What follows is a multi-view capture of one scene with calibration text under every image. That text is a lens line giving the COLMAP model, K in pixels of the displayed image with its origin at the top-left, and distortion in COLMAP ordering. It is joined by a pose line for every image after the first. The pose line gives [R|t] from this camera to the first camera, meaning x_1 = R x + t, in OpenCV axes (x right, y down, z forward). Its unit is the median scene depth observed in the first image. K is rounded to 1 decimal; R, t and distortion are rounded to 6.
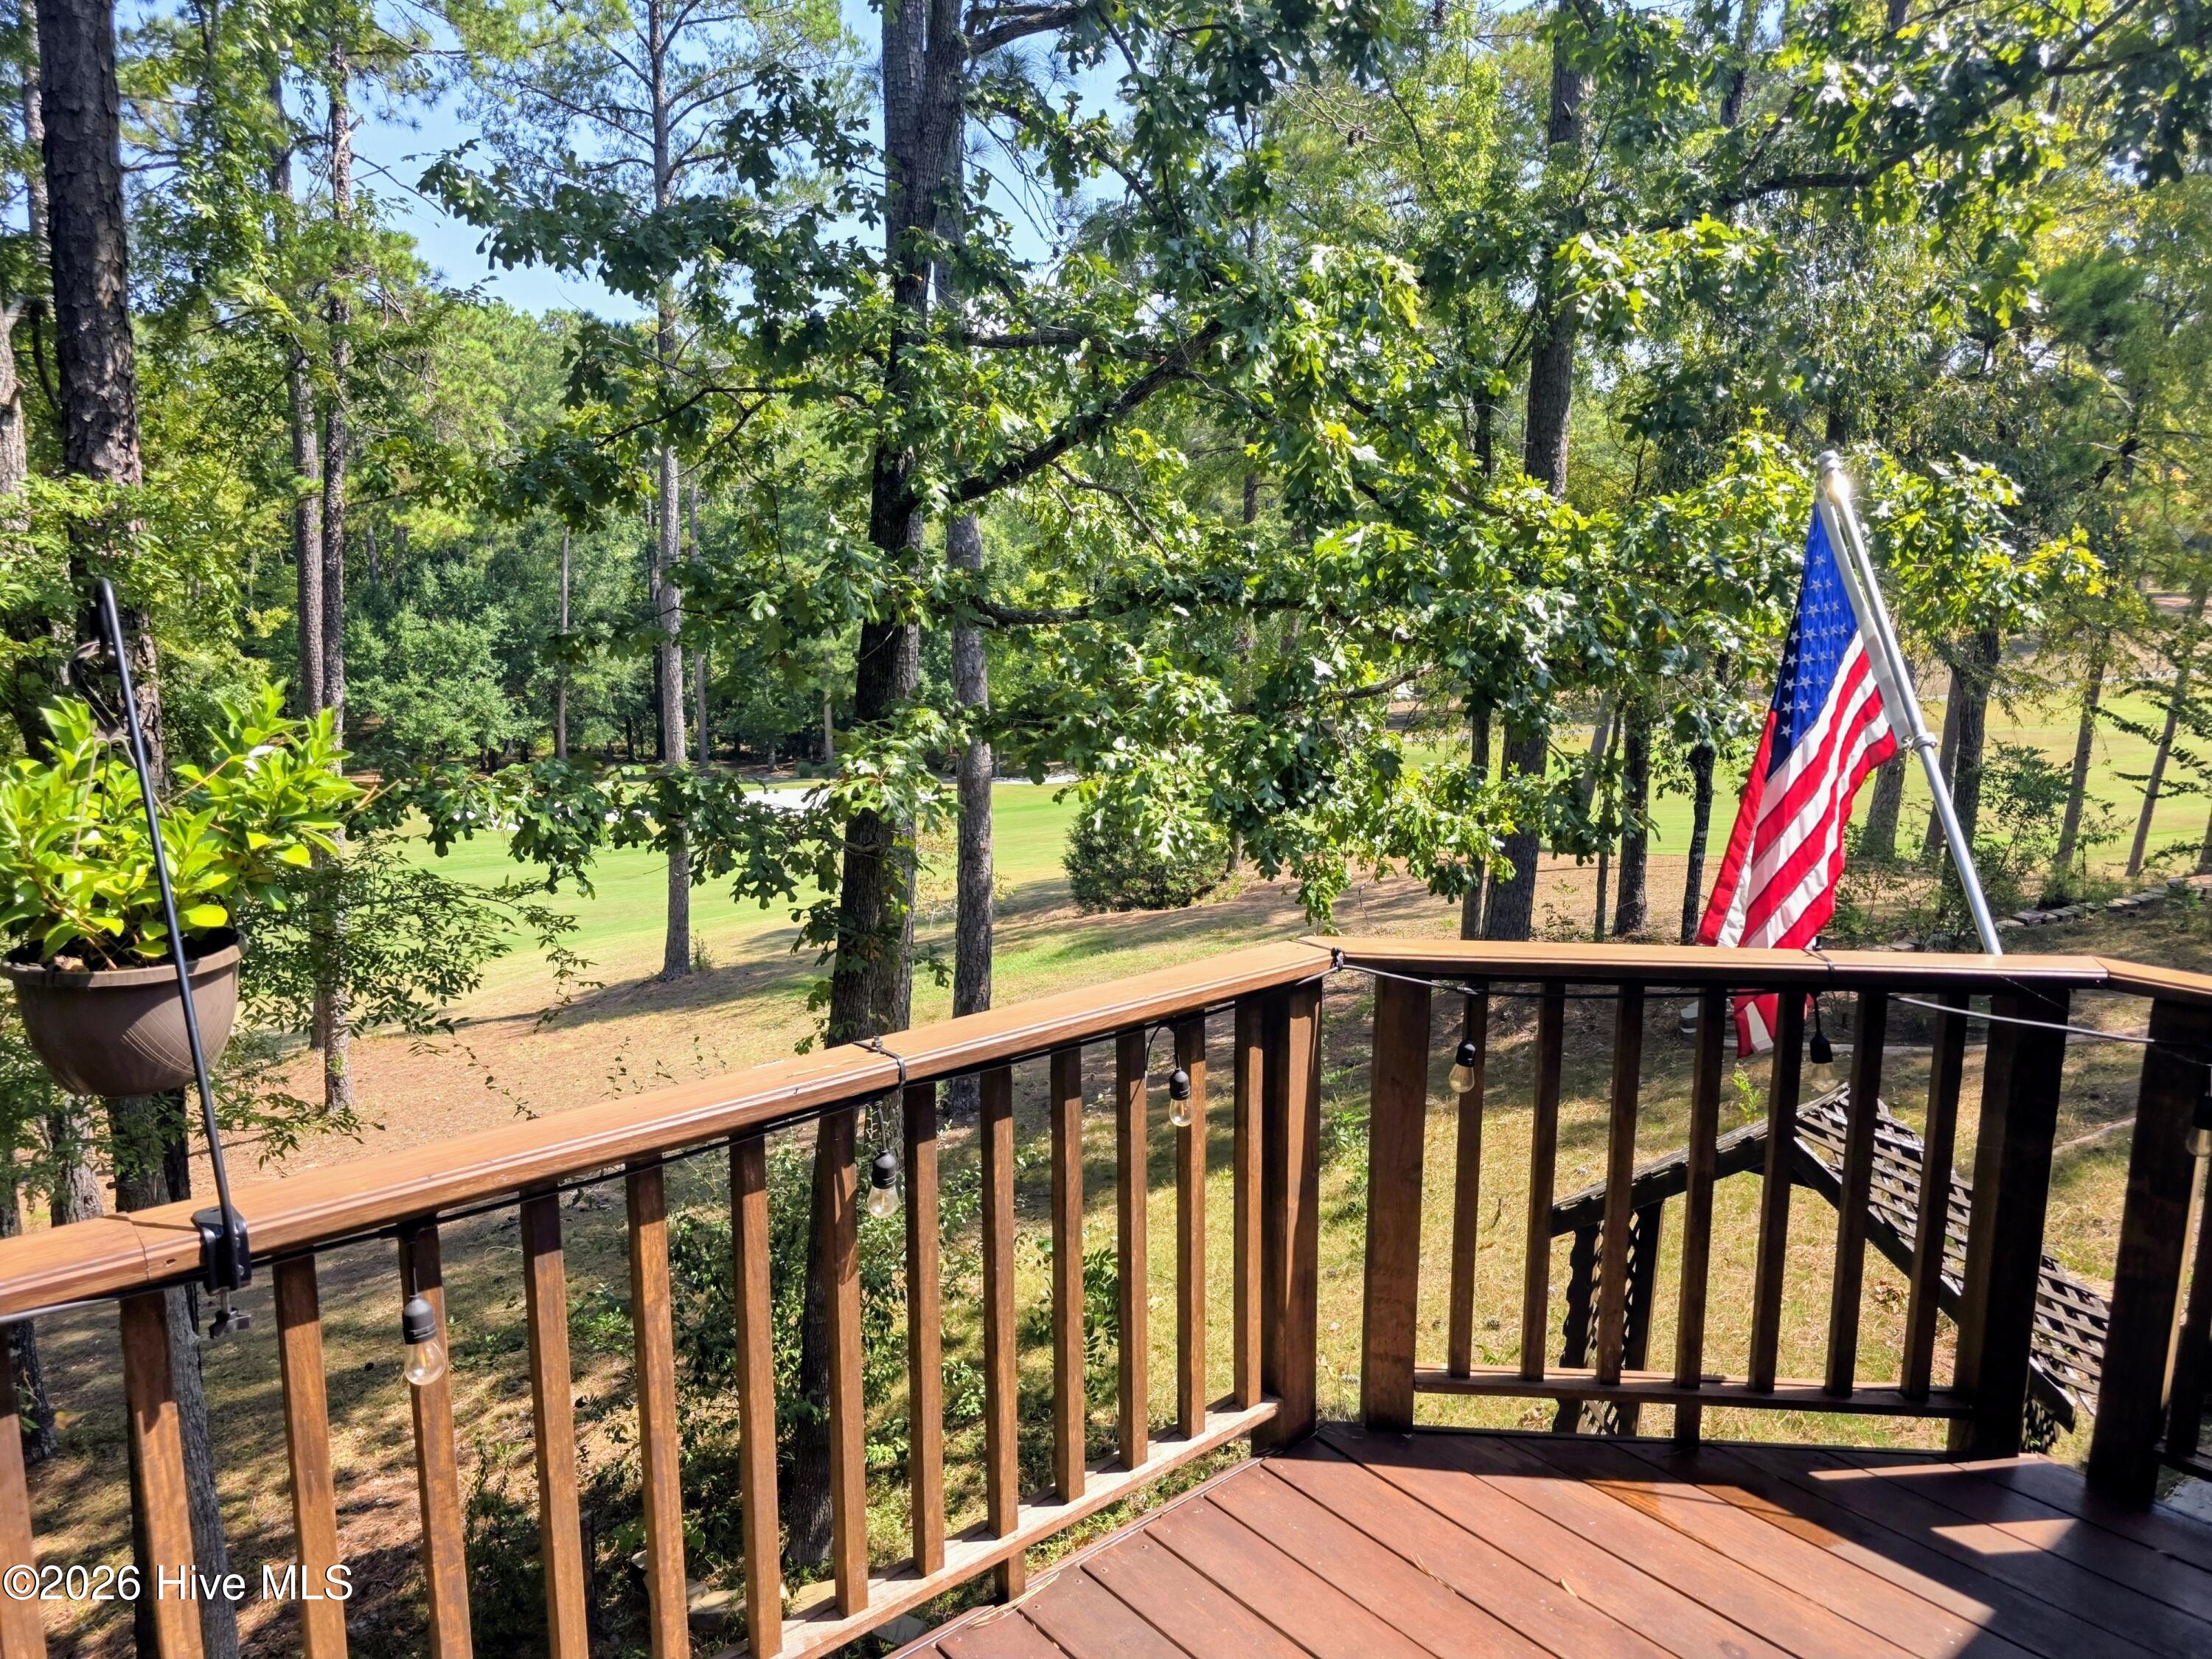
lens RADIAL K [[1472.1, 0, 1106.0], [0, 1472.1, 829.5], [0, 0, 1]] dist [0.066874, -0.091860]
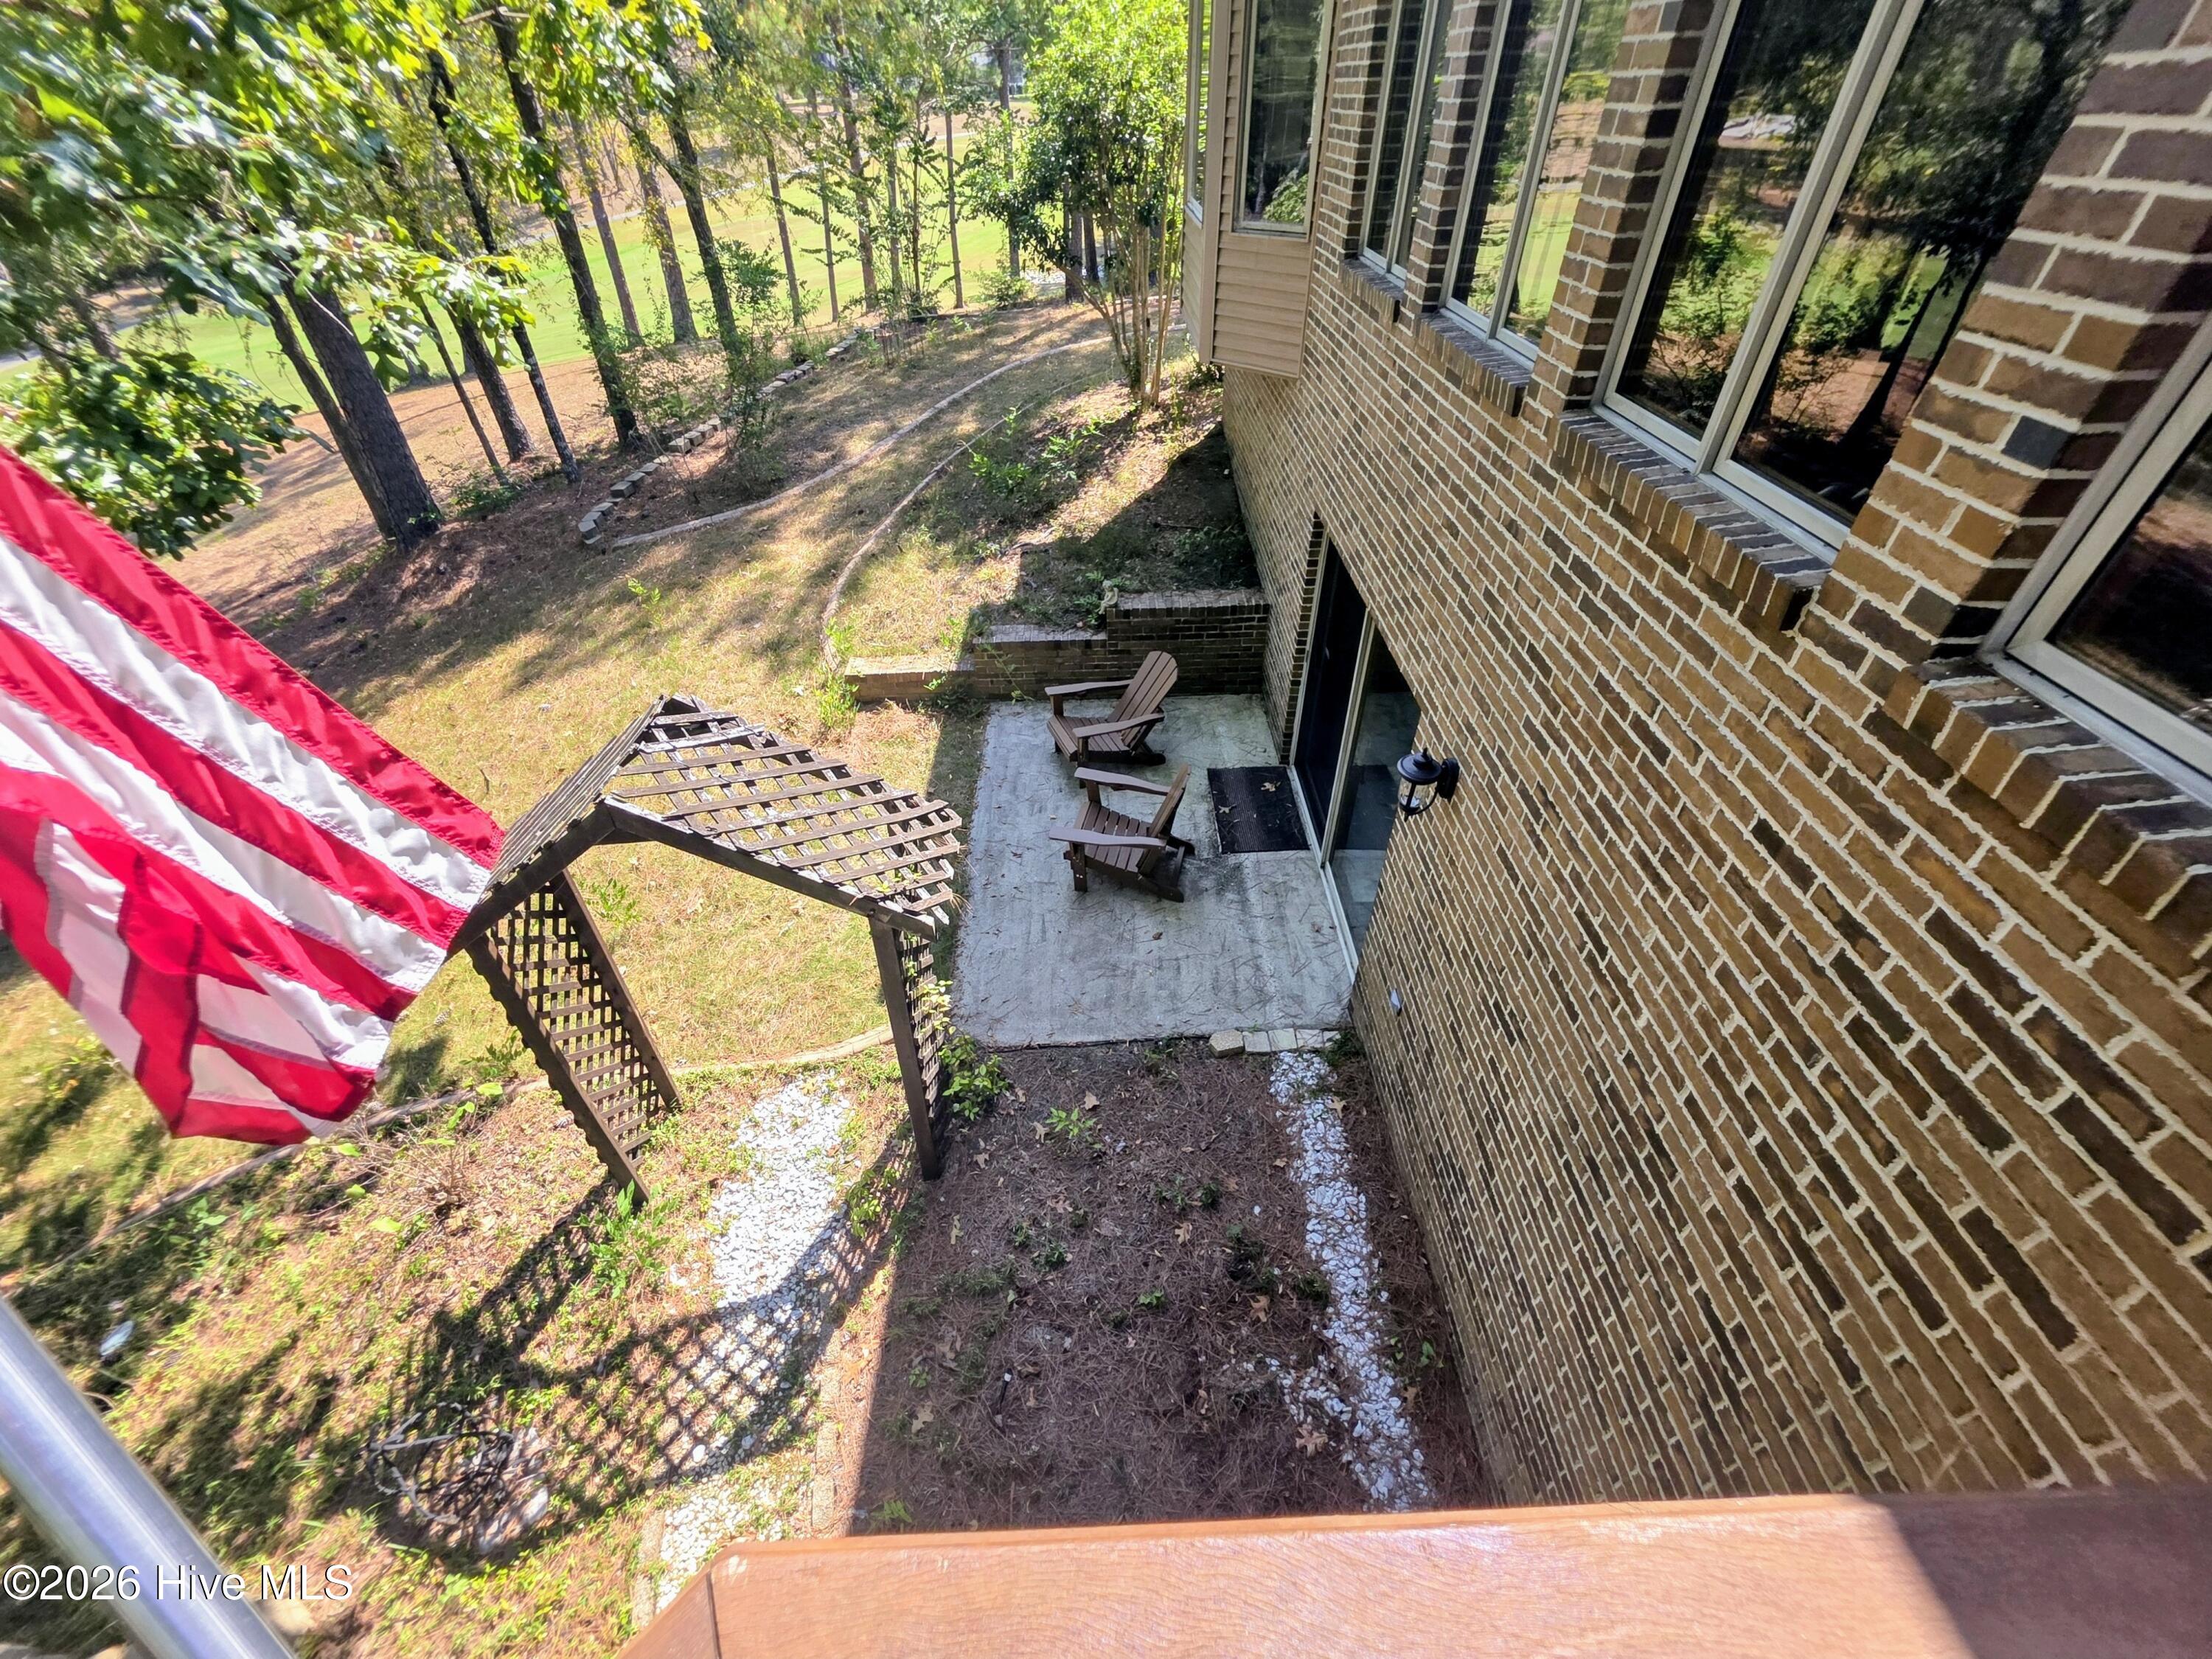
lens RADIAL K [[886.4, 0, 1113.3], [0, 886.4, 823.3], [0, 0, 1]] dist [0.001582, 0.000454]
pose [[0.633418, -0.511798, 0.580384, 0.250822], [0.159440, 0.820261, 0.549318, -0.022563], [-0.757206, -0.255411, 0.601169, 0.329796]]
